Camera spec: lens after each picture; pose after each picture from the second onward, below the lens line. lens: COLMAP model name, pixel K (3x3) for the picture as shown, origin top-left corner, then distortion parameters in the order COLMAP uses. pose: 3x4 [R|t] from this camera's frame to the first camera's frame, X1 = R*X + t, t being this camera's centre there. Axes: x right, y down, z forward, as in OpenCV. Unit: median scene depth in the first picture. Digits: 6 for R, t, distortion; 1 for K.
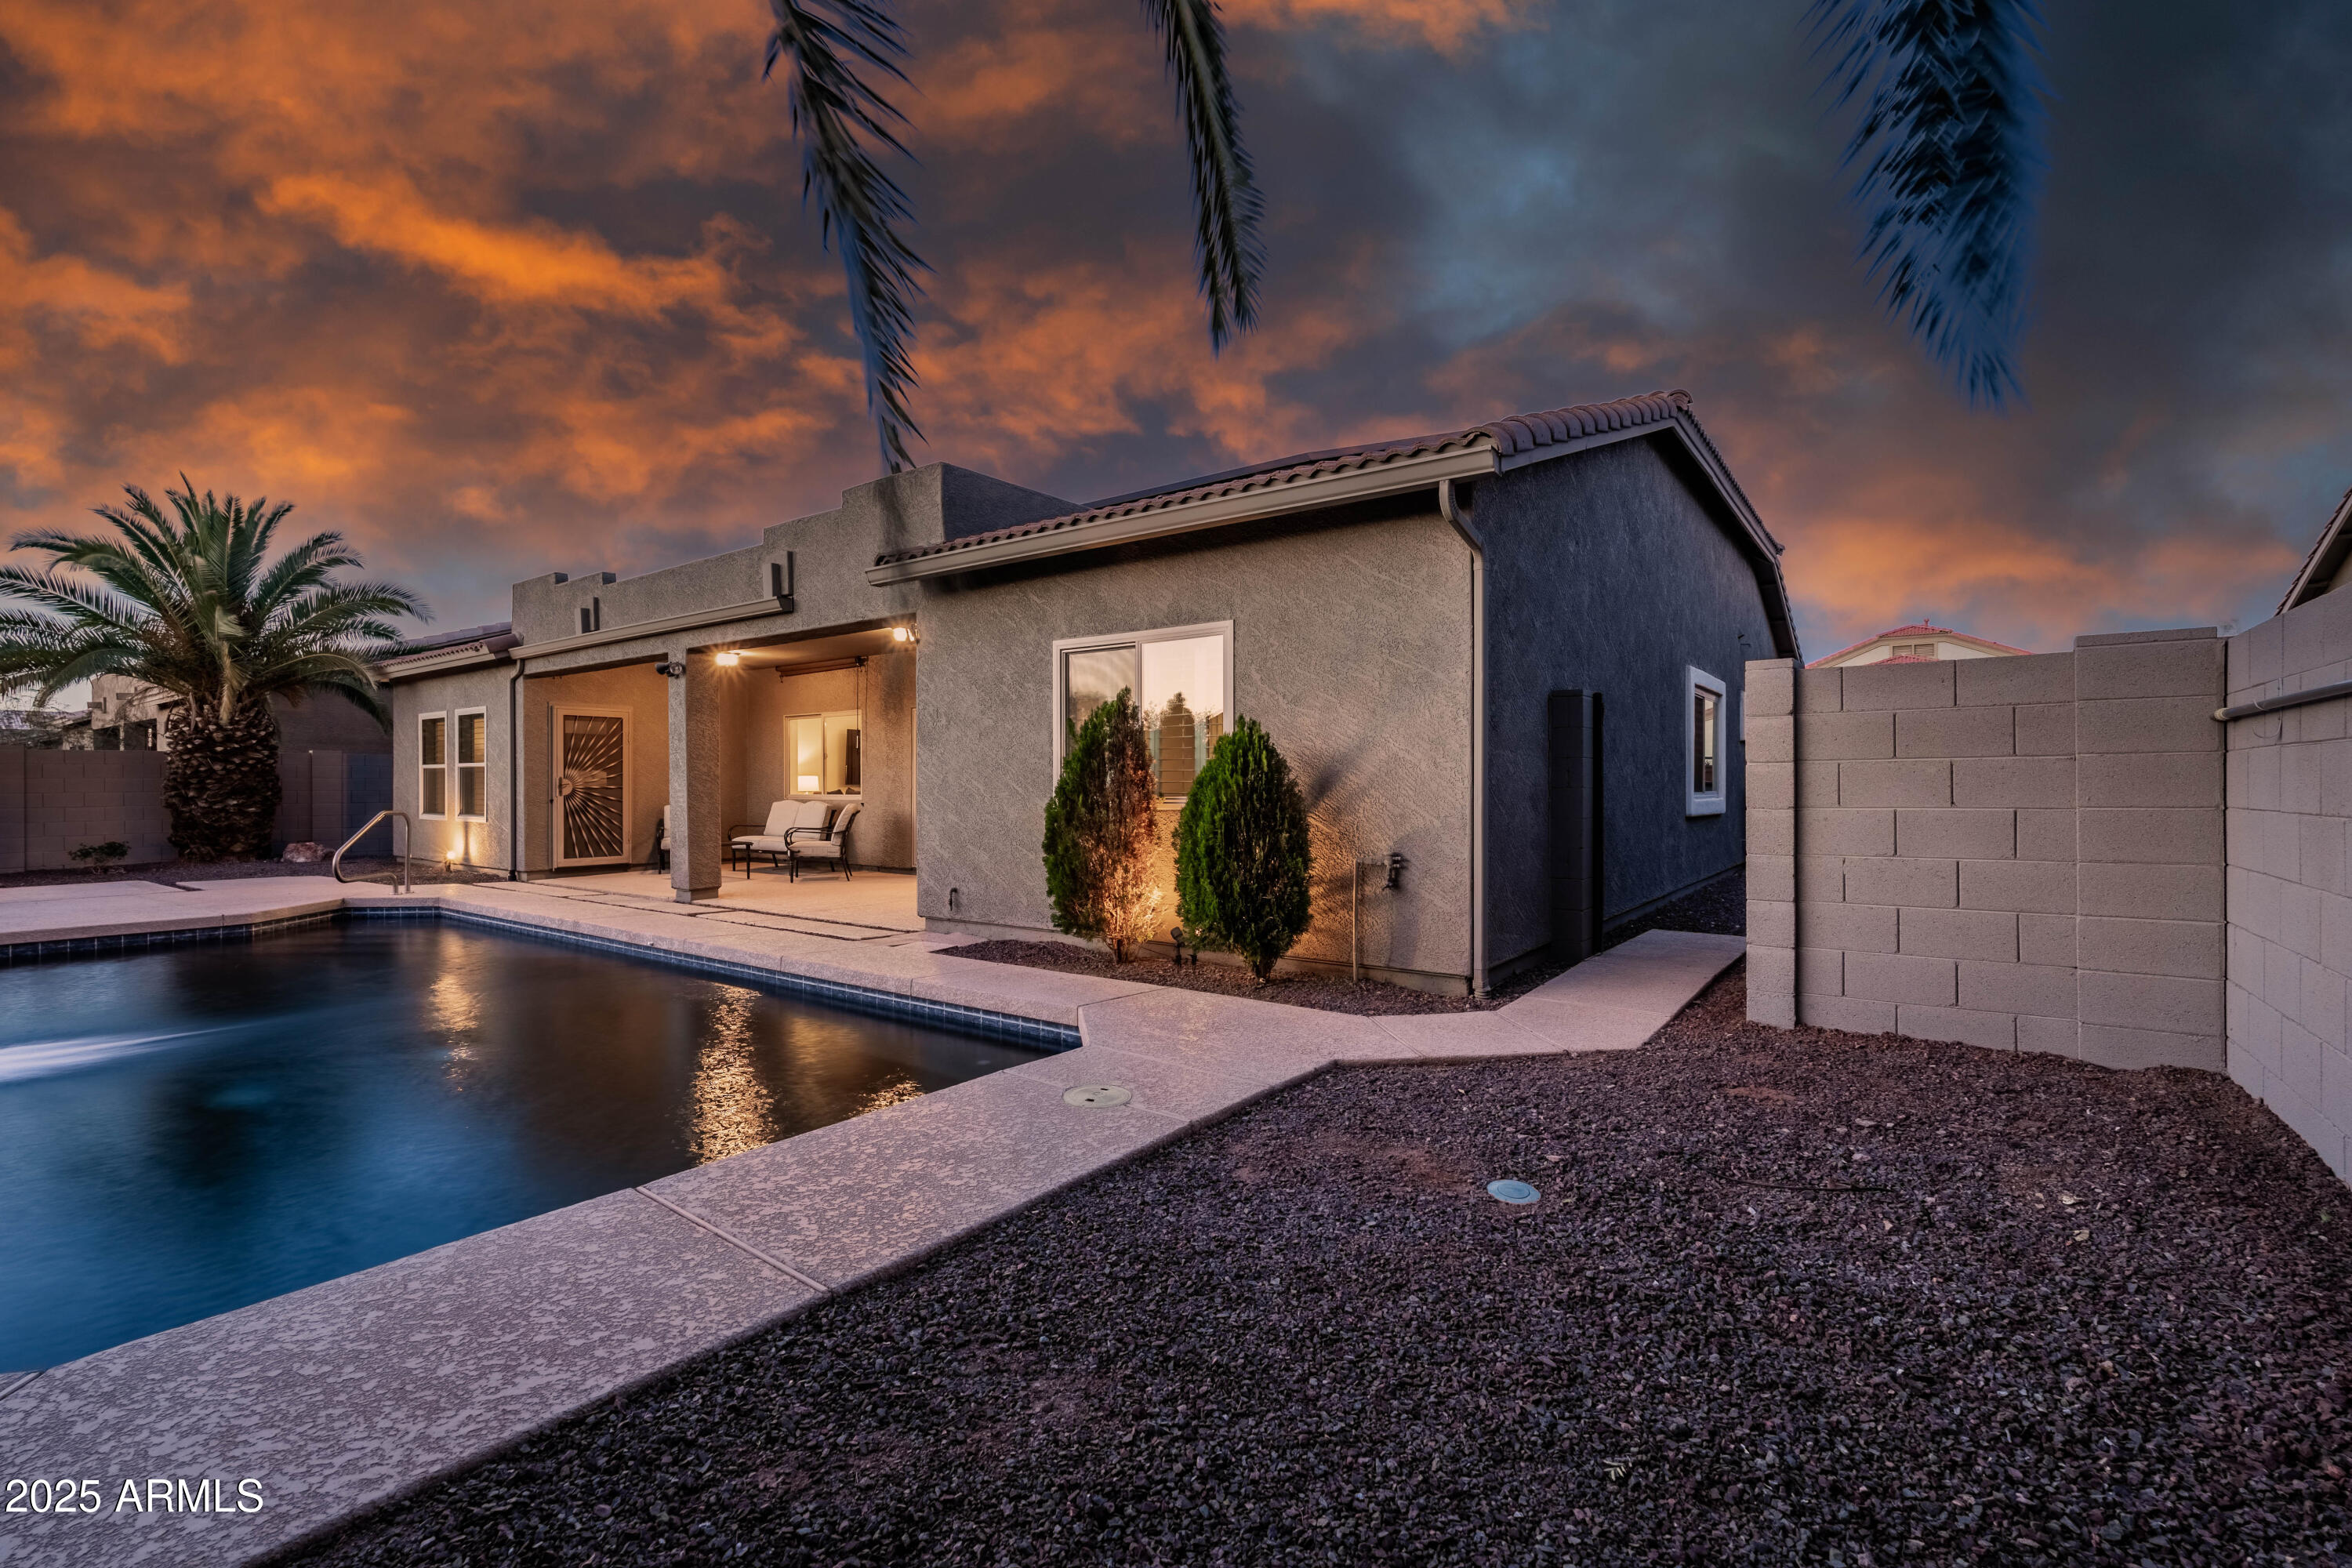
lens RADIAL K [[1026.4, 0, 1169.7], [0, 1026.4, 786.8], [0, 0, 1]] dist [-0.011828, 0.006974]
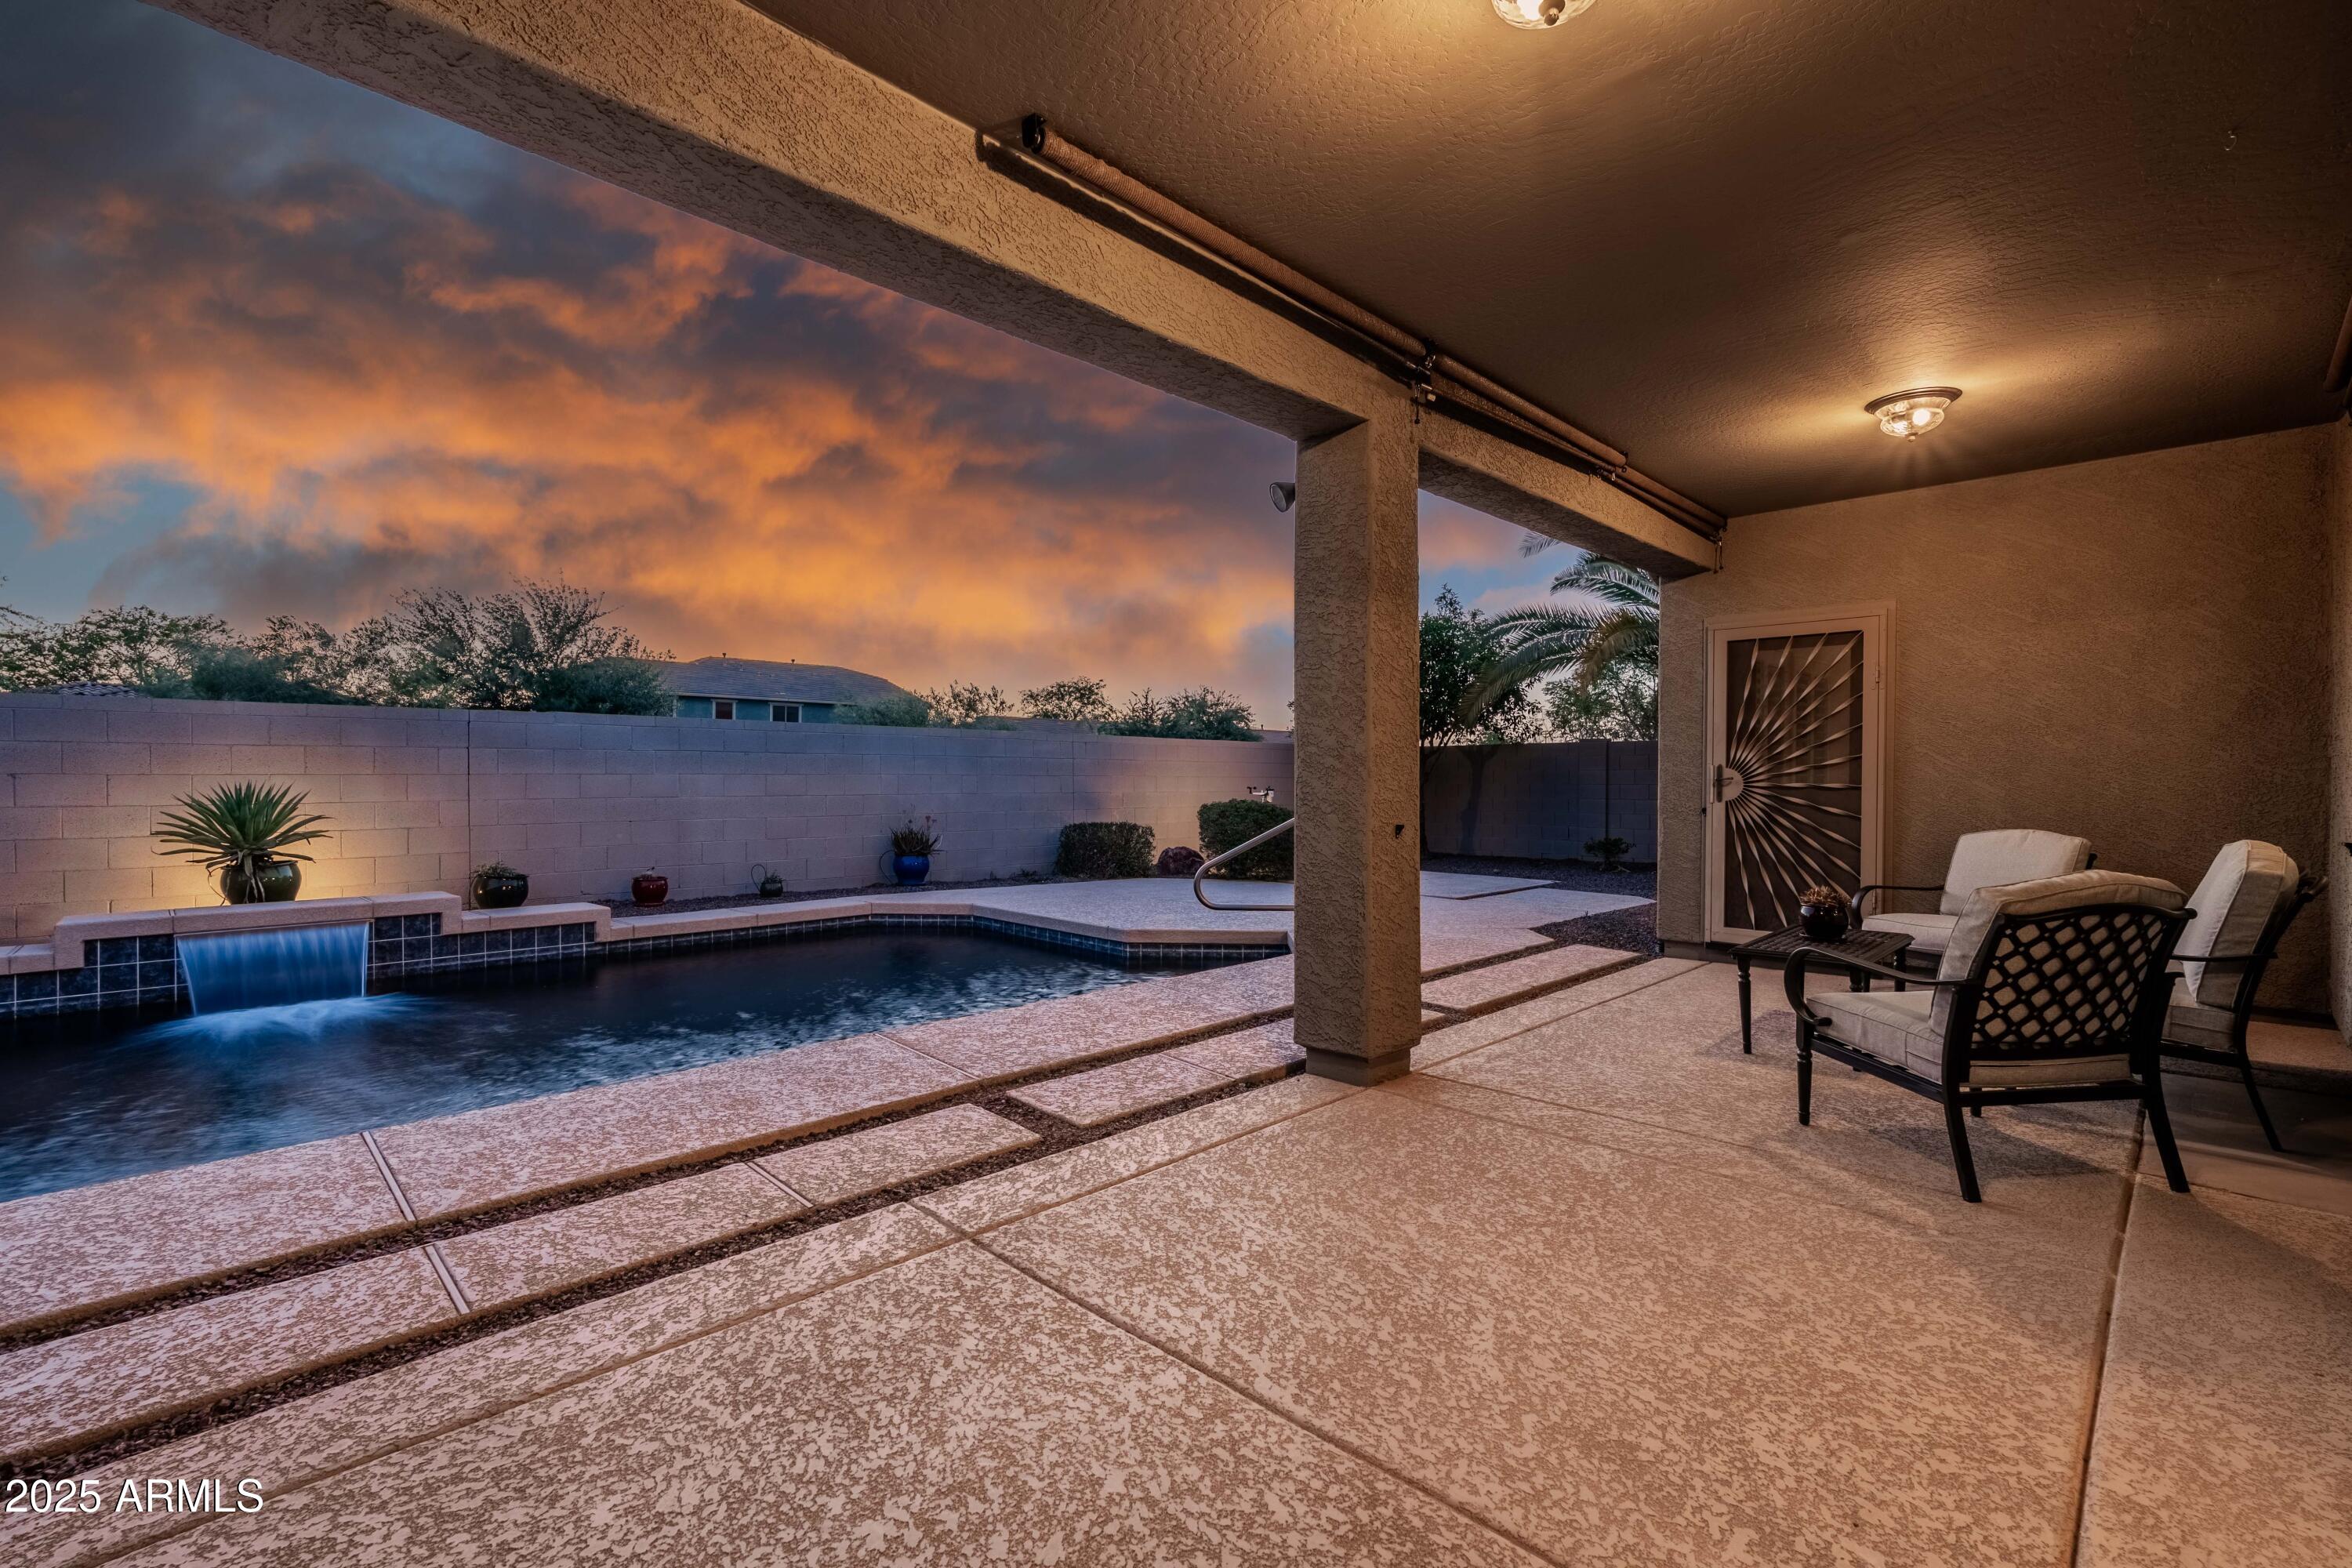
lens RADIAL K [[1026.4, 0, 1179.8], [0, 1026.4, 785.7], [0, 0, 1]] dist [-0.011828, 0.006974]
pose [[-0.143924, 0.011859, -0.989518, -0.055583], [-0.007116, 0.999890, 0.013018, -0.003947], [0.989563, 0.008915, -0.143824, 0.837529]]
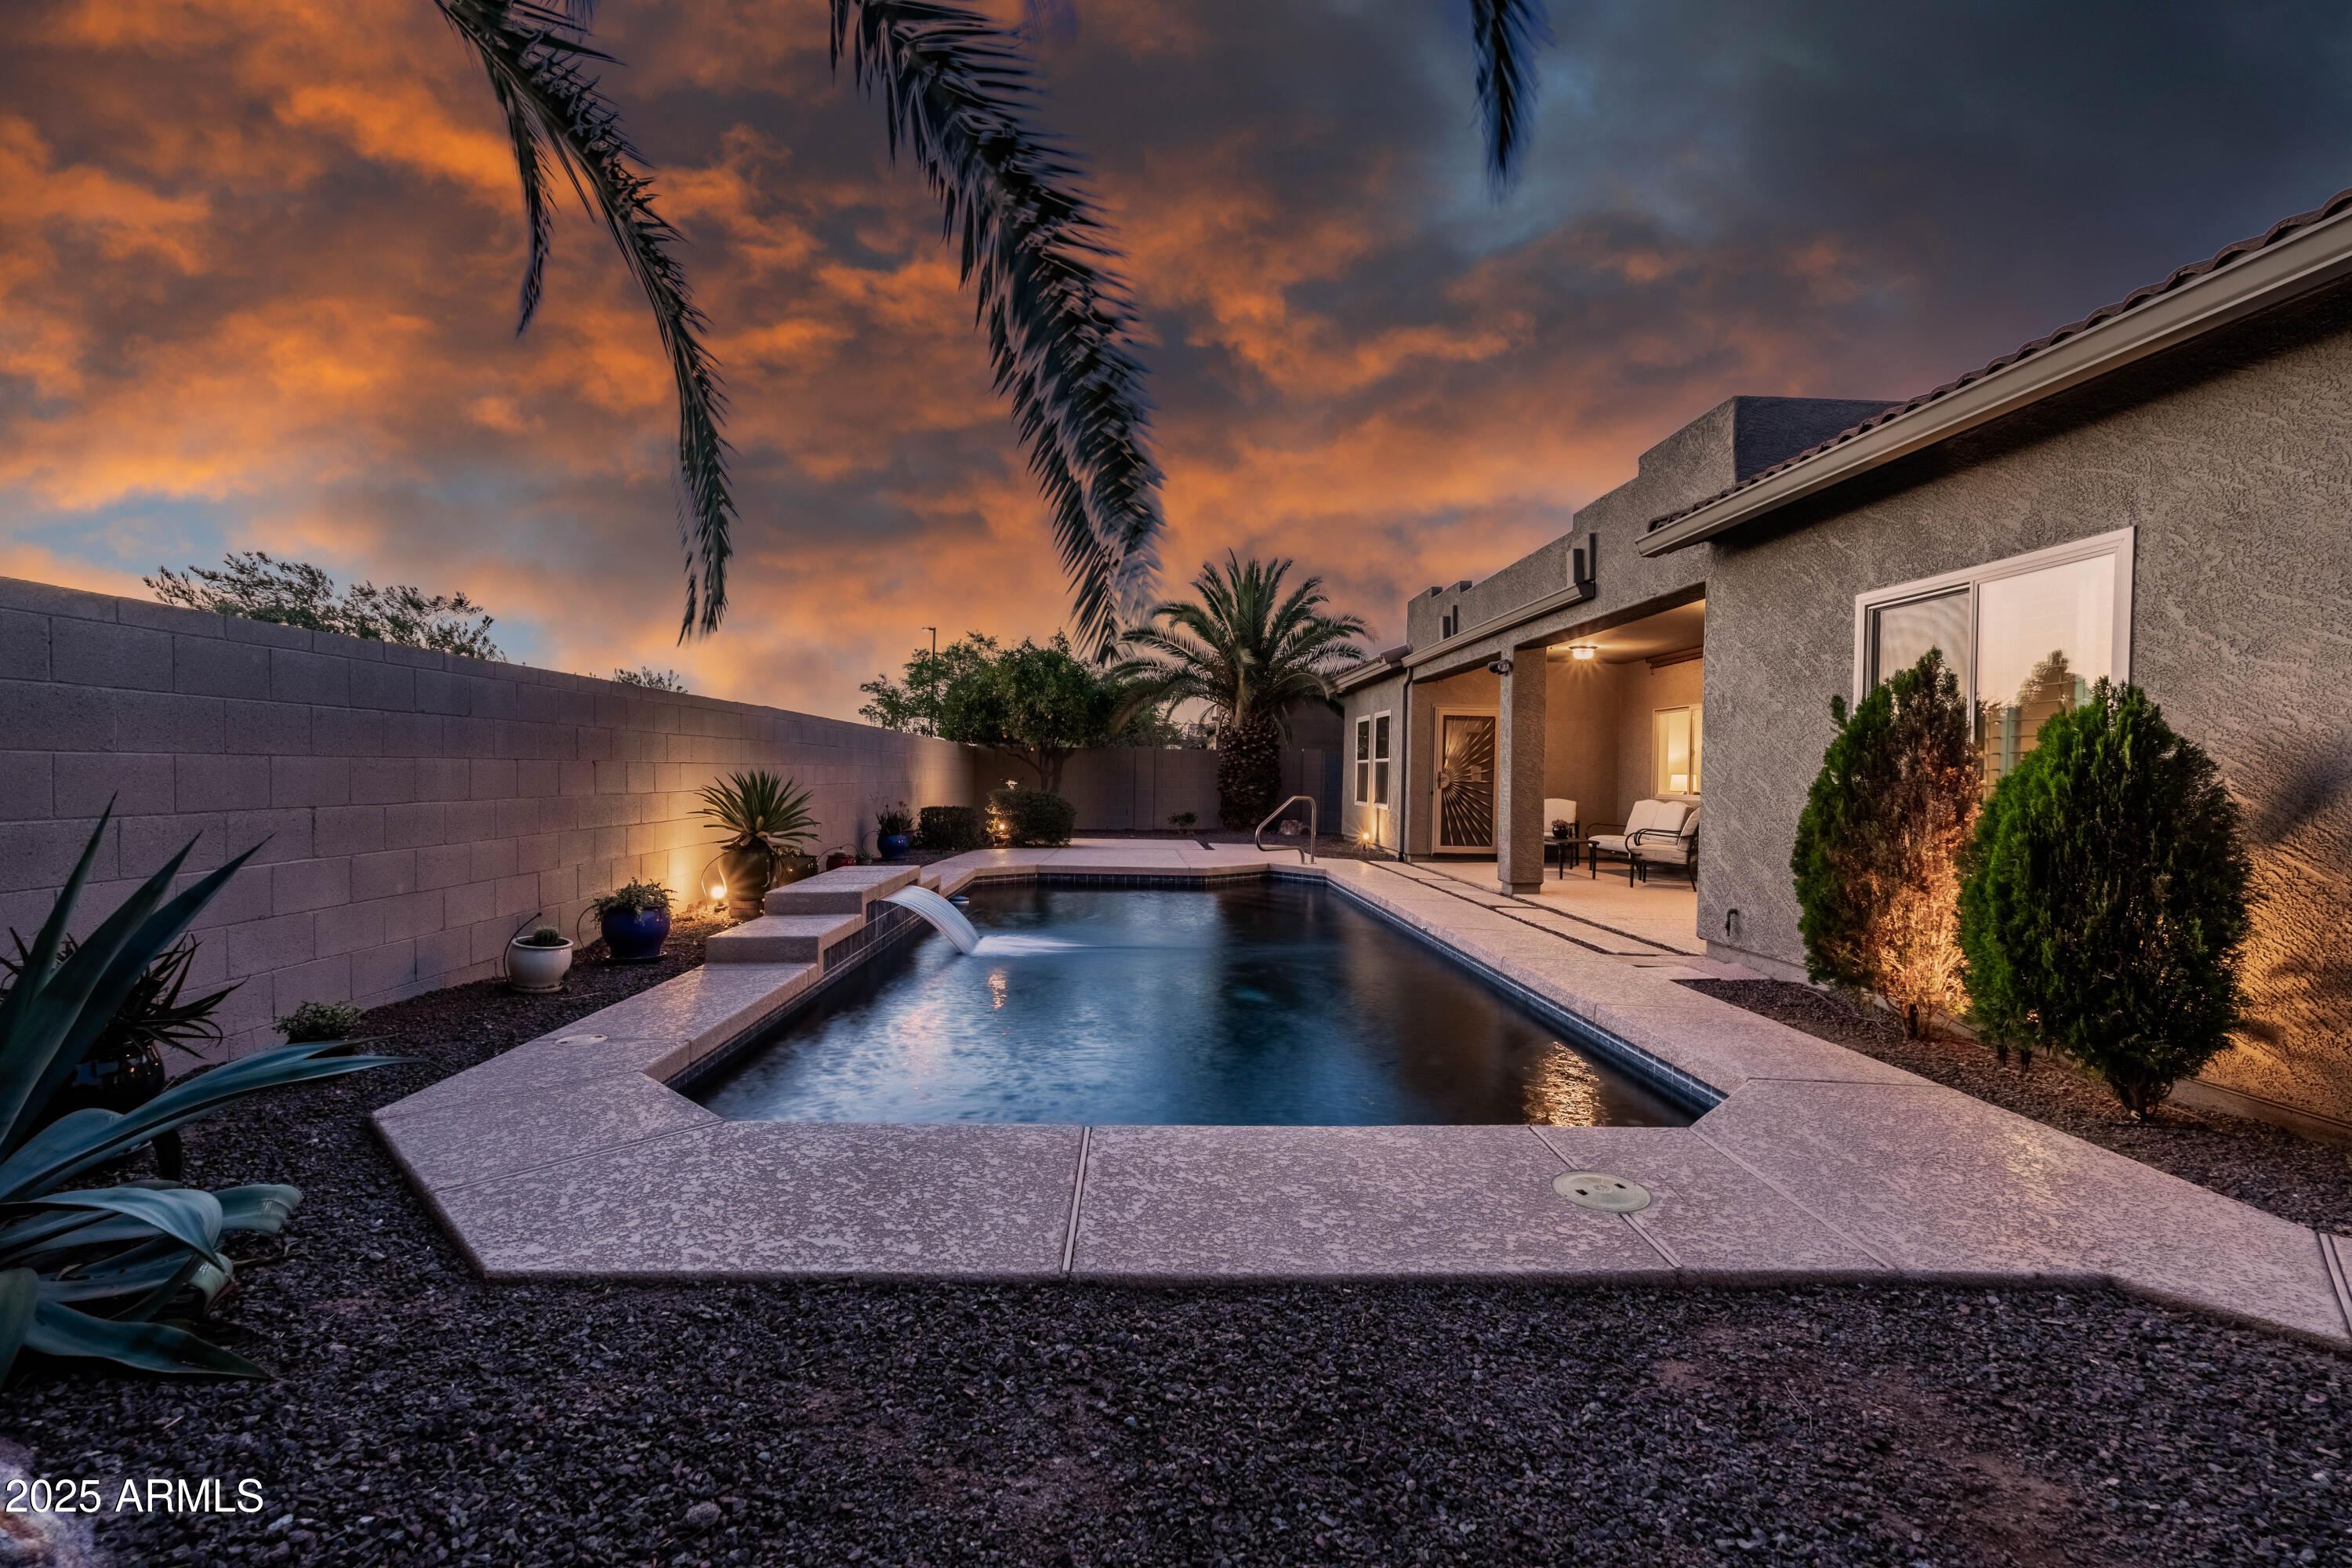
lens RADIAL K [[1026.4, 0, 1177.5], [0, 1026.4, 783.1], [0, 0, 1]] dist [-0.011828, 0.006974]
pose [[0.629250, 0.021845, -0.776896, 0.092638], [-0.024585, 0.999664, 0.008196, 0.000922], [0.776814, 0.013943, 0.629576, 0.083276]]
